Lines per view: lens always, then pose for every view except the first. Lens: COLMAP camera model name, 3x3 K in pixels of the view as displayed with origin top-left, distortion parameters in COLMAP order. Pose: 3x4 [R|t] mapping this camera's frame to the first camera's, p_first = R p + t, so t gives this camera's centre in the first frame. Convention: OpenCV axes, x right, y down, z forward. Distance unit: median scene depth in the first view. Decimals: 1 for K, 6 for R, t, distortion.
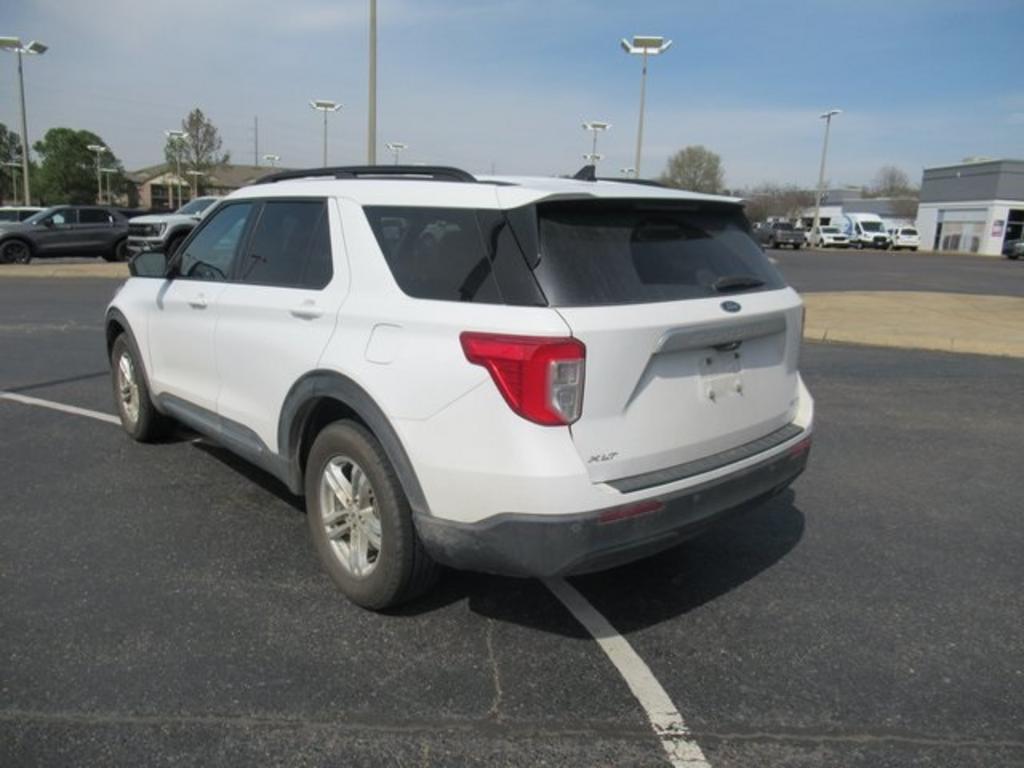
lens RADIAL K [[756.3, 0, 502.2], [0, 756.3, 381.0], [0, 0, 1]] dist [-0.005943, 0.003065]
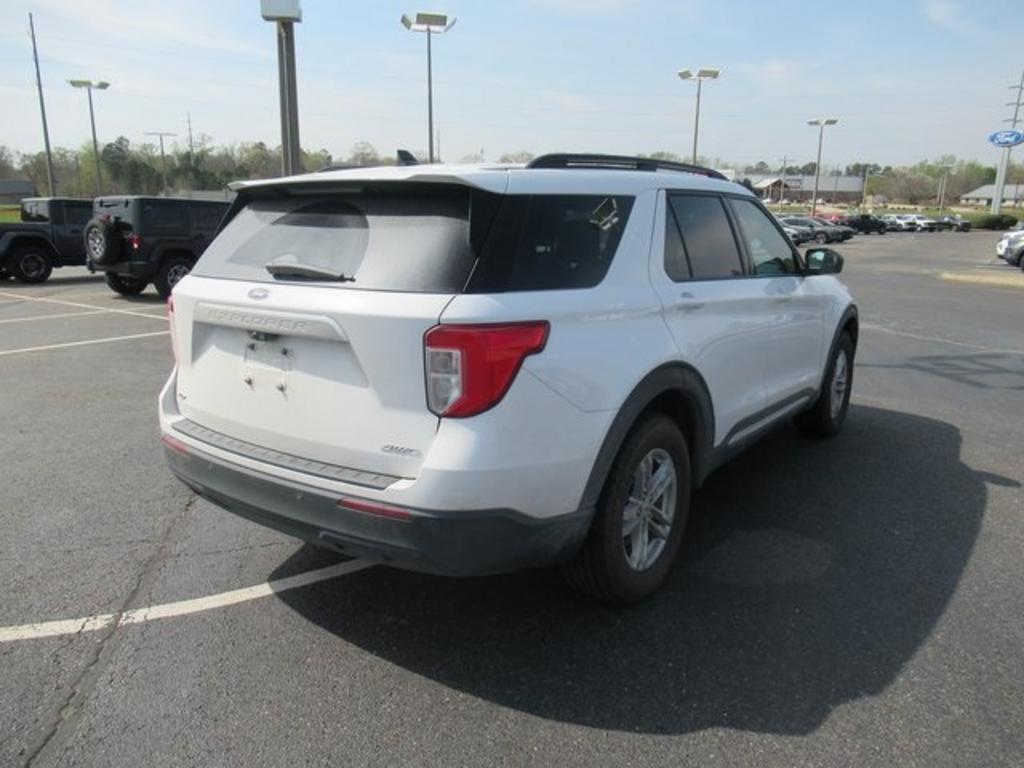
lens RADIAL K [[756.3, 0, 503.7], [0, 756.3, 386.6], [0, 0, 1]] dist [-0.005943, 0.003065]
pose [[0.214787, 0.196604, -0.956668, 0.071740], [-0.205461, 0.966705, 0.152538, -0.010688], [0.954805, 0.163795, 0.248030, 0.059914]]
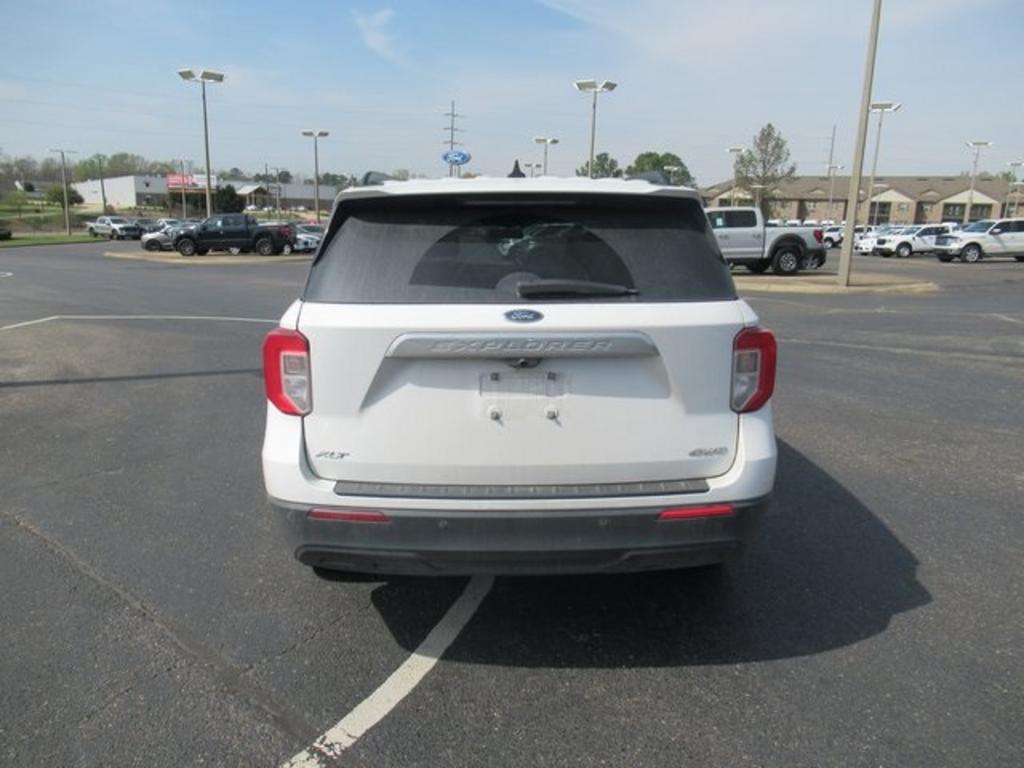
lens RADIAL K [[756.3, 0, 510.2], [0, 756.3, 386.8], [0, 0, 1]] dist [-0.005943, 0.003065]
pose [[0.762015, 0.118348, -0.636653, 0.046940], [-0.123601, 0.991664, 0.036402, -0.002678], [0.635654, 0.050952, 0.770291, 0.018955]]
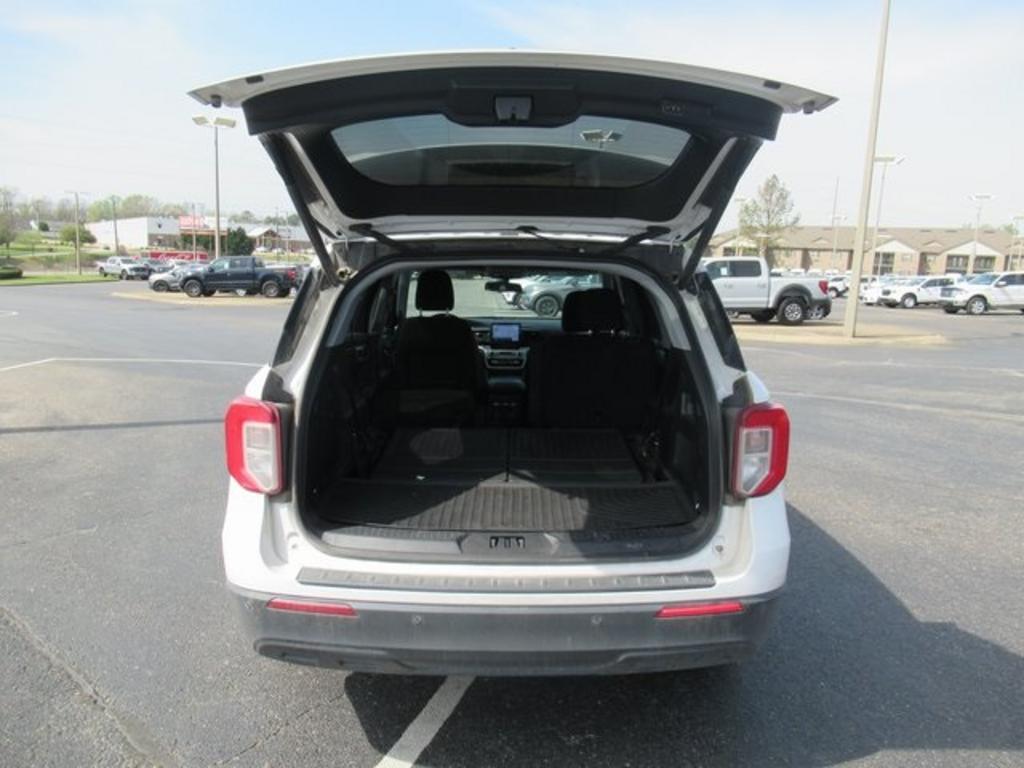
lens RADIAL K [[756.3, 0, 511.2], [0, 756.3, 389.3], [0, 0, 1]] dist [-0.005943, 0.003065]
pose [[0.757535, 0.094378, -0.645936, 0.044660], [-0.137563, 0.990353, -0.016629, -0.004741], [0.638136, 0.101454, 0.763210, 0.023042]]
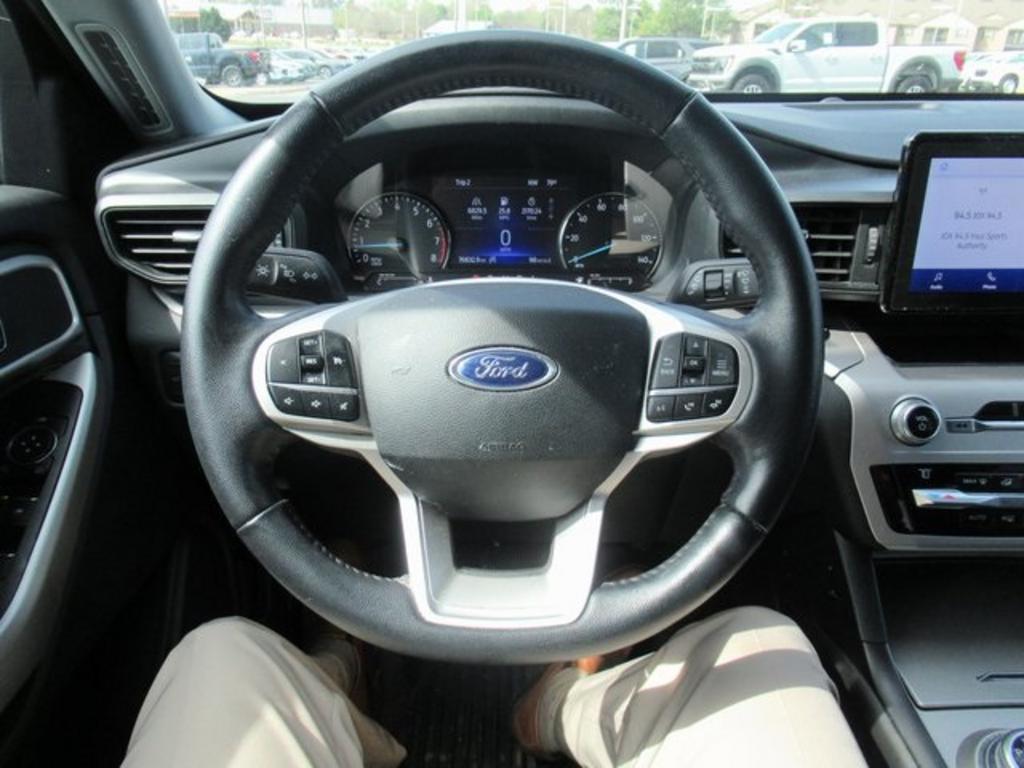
lens RADIAL K [[756.3, 0, 508.8], [0, 756.3, 387.9], [0, 0, 1]] dist [-0.005943, 0.003065]
pose [[0.754863, 0.250782, -0.606045, -0.025307], [-0.128901, 0.962718, 0.237820, -0.013769], [0.643091, -0.101402, 0.759046, 0.089168]]
